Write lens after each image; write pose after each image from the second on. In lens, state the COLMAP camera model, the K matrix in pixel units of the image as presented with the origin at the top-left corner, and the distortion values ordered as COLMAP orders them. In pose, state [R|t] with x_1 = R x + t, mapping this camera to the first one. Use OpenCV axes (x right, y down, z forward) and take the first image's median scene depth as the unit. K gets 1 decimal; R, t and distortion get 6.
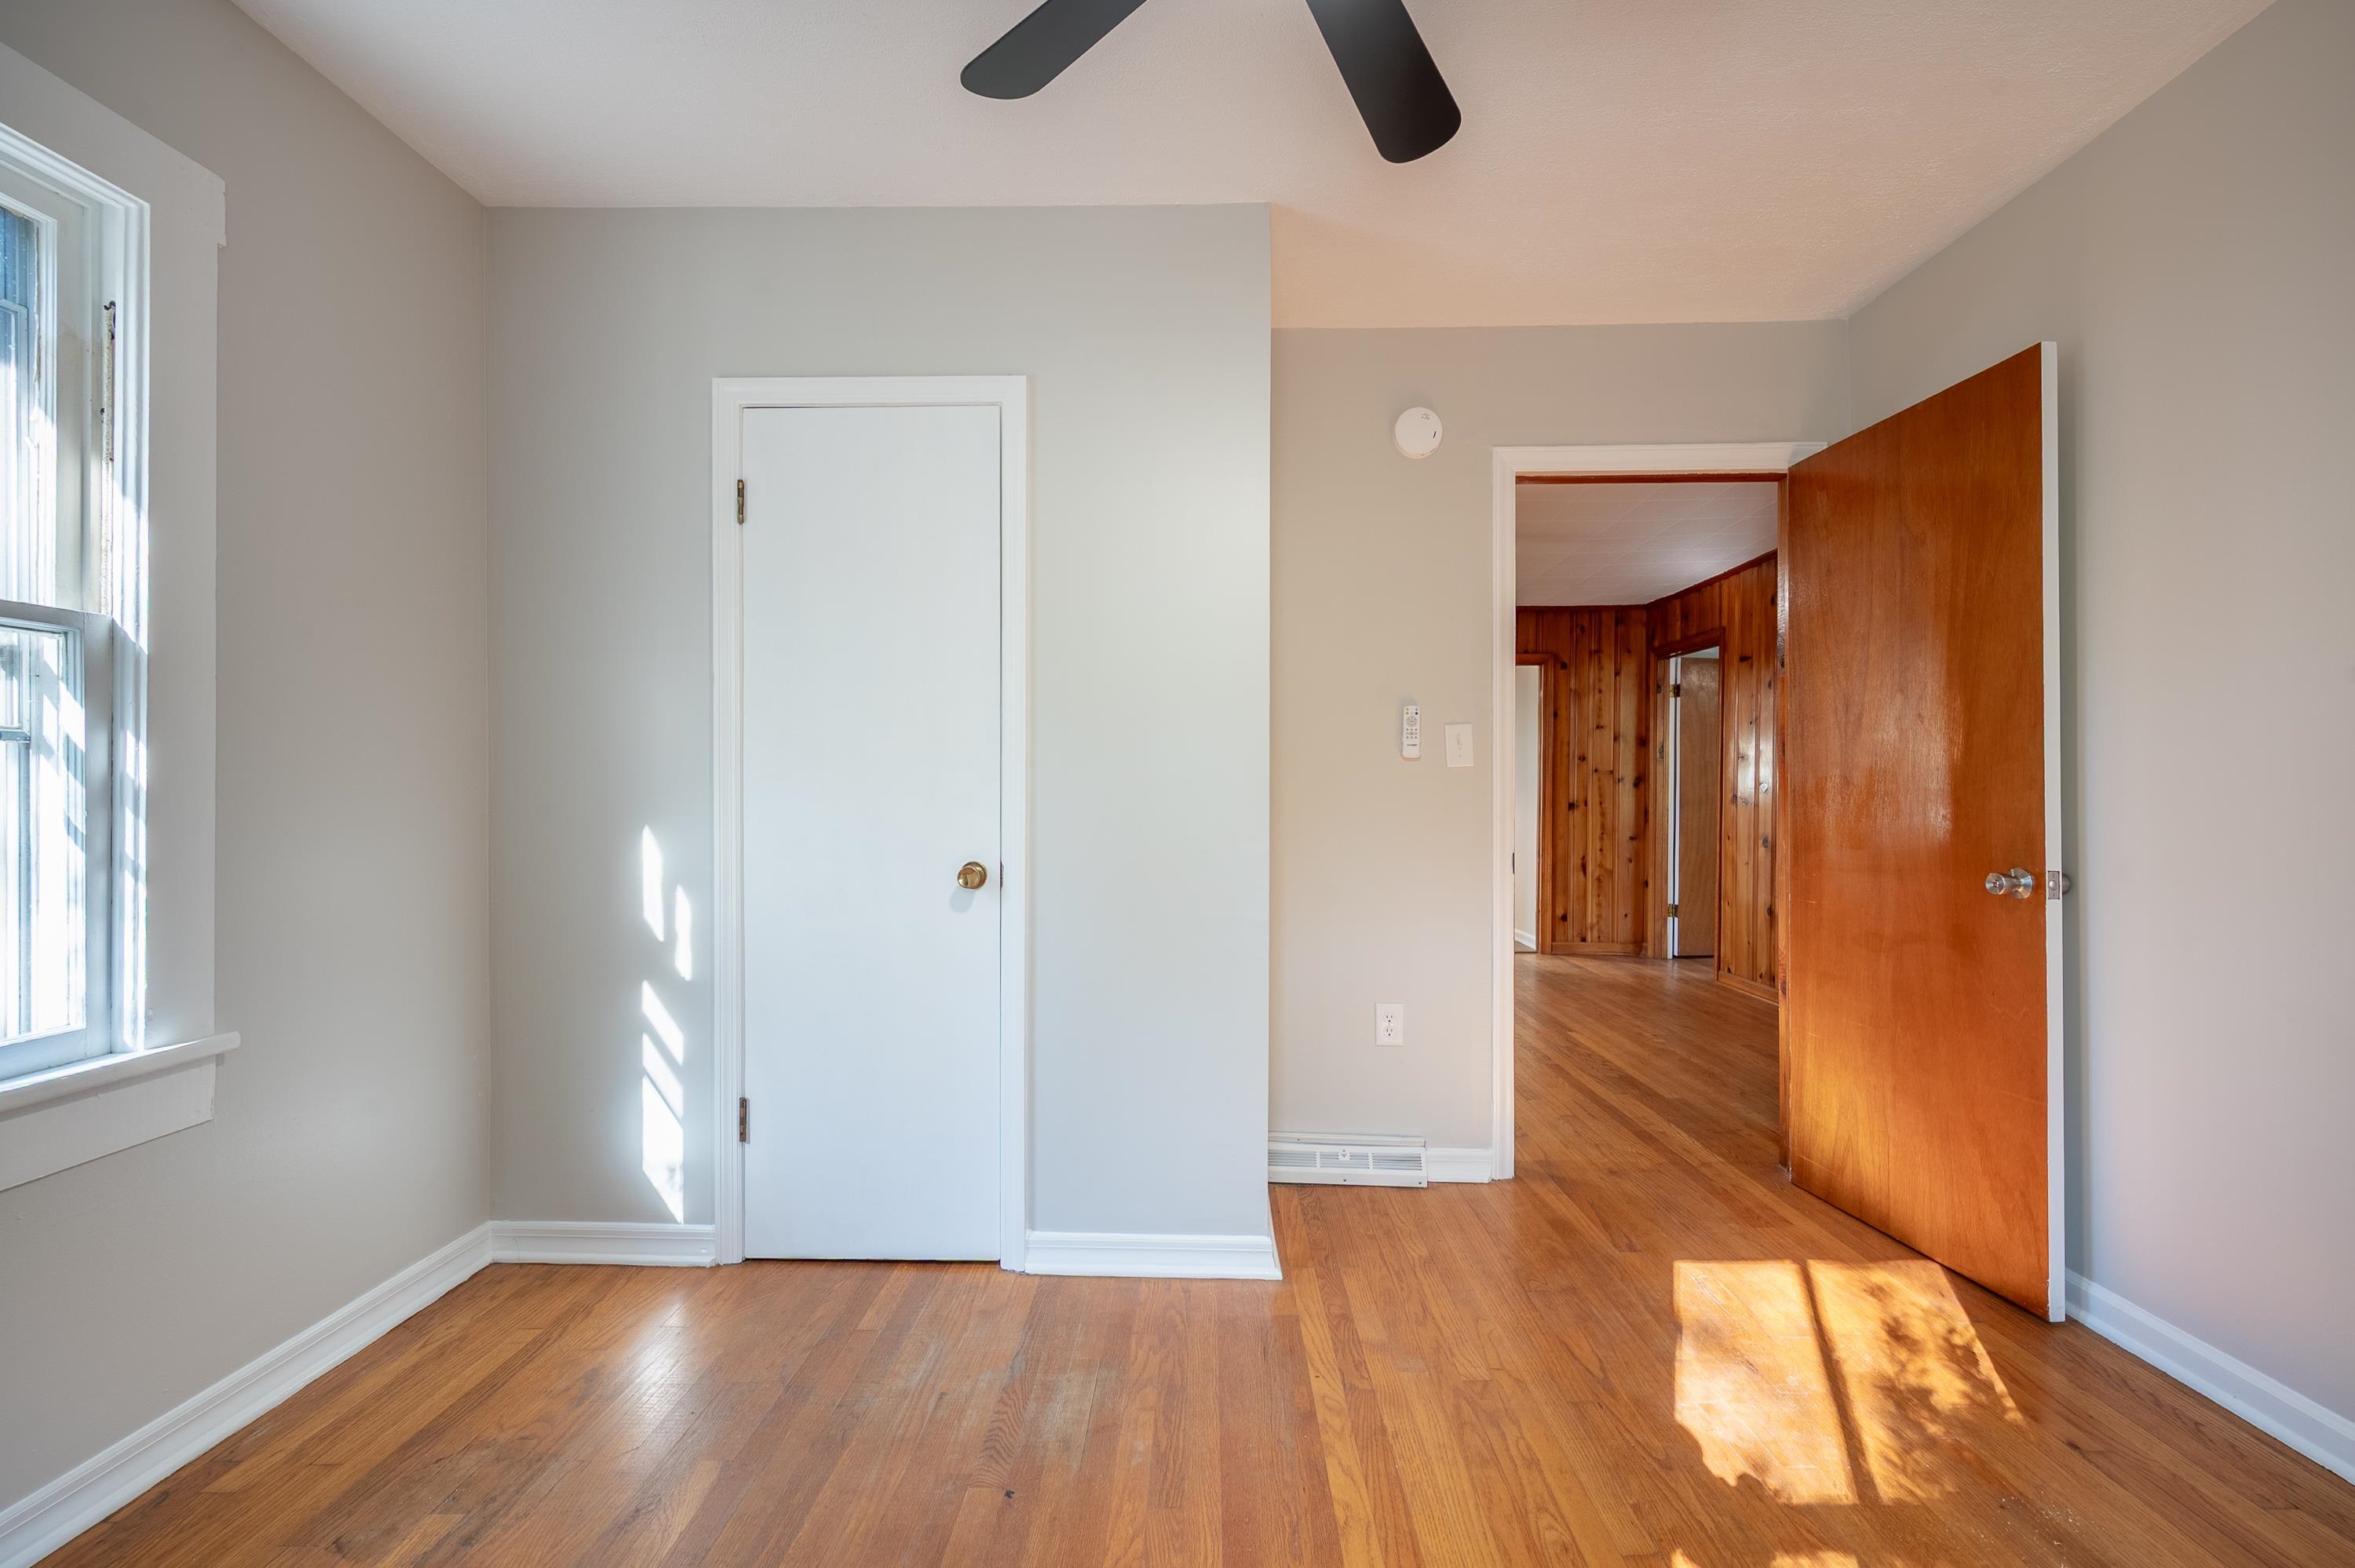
lens RADIAL K [[1090.7, 0, 1174.7], [0, 1090.7, 789.5], [0, 0, 1]] dist [0.004097, -0.001120]
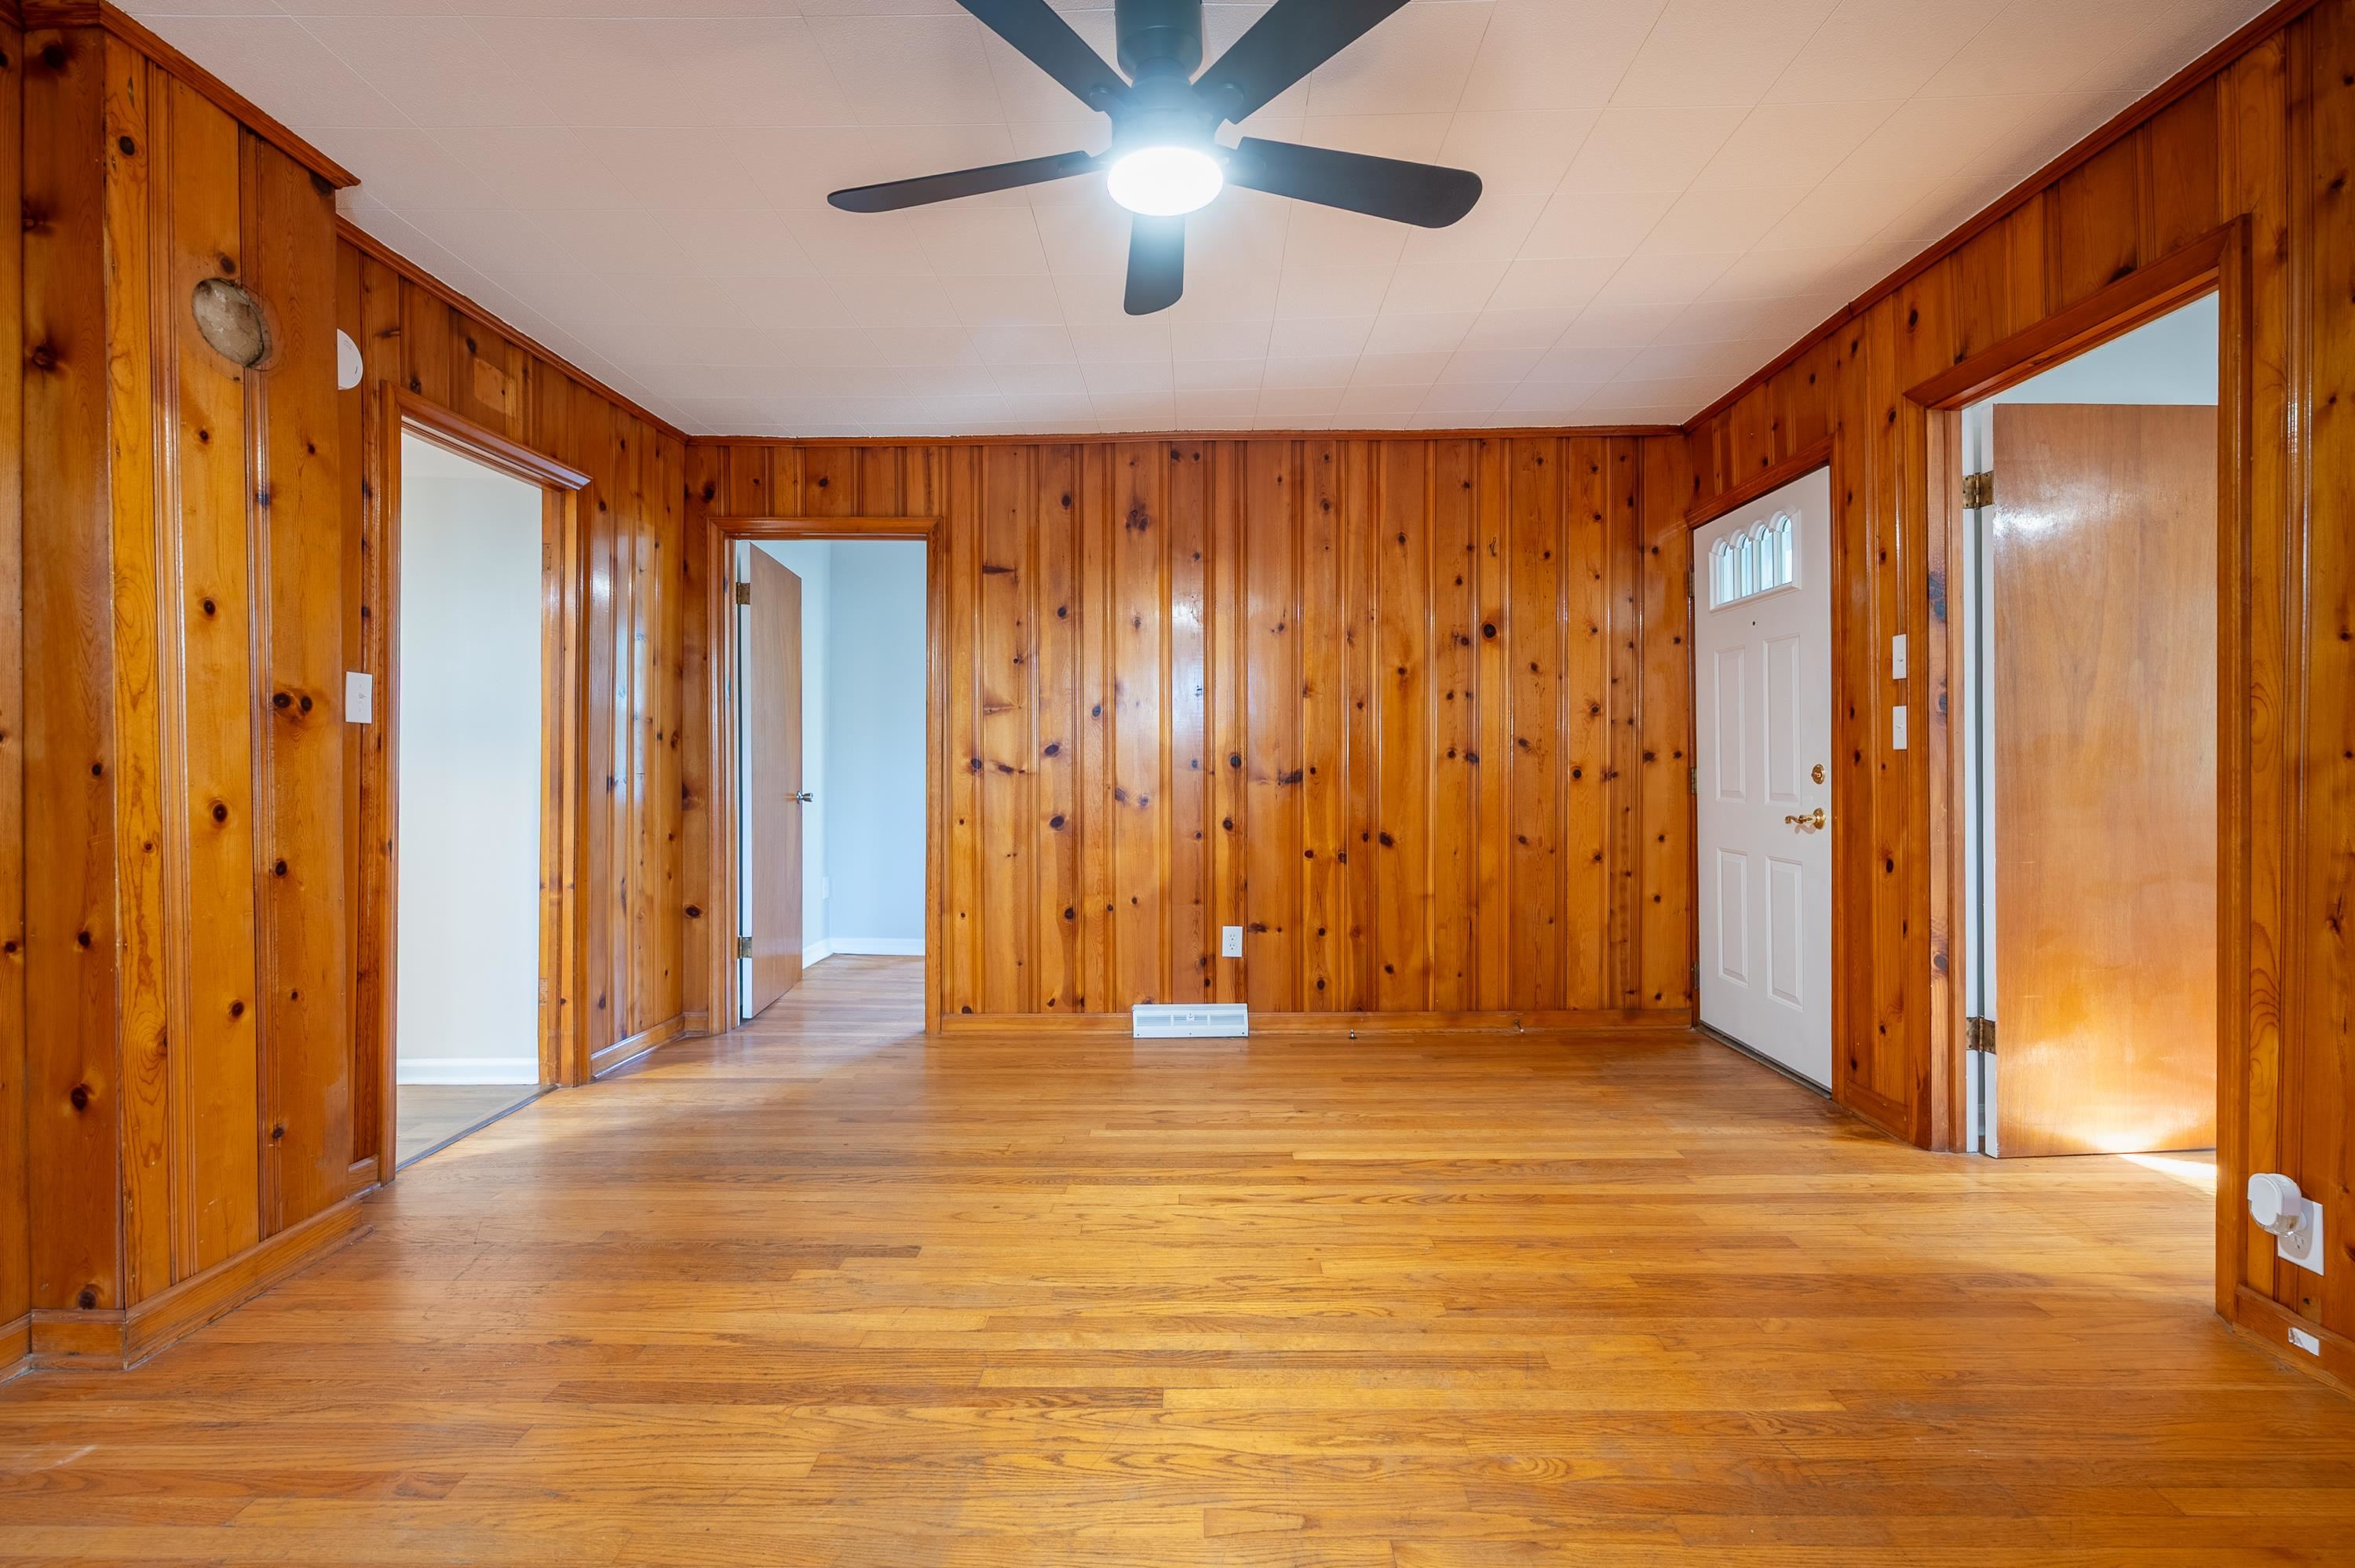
lens RADIAL K [[1090.7, 0, 1182.4], [0, 1090.7, 777.7], [0, 0, 1]] dist [0.004097, -0.001120]
pose [[-0.019207, -0.017080, 0.999670, -0.283384], [0.000976, 0.999853, 0.017102, 0.007052], [-0.999815, 0.001304, -0.019188, 1.328091]]
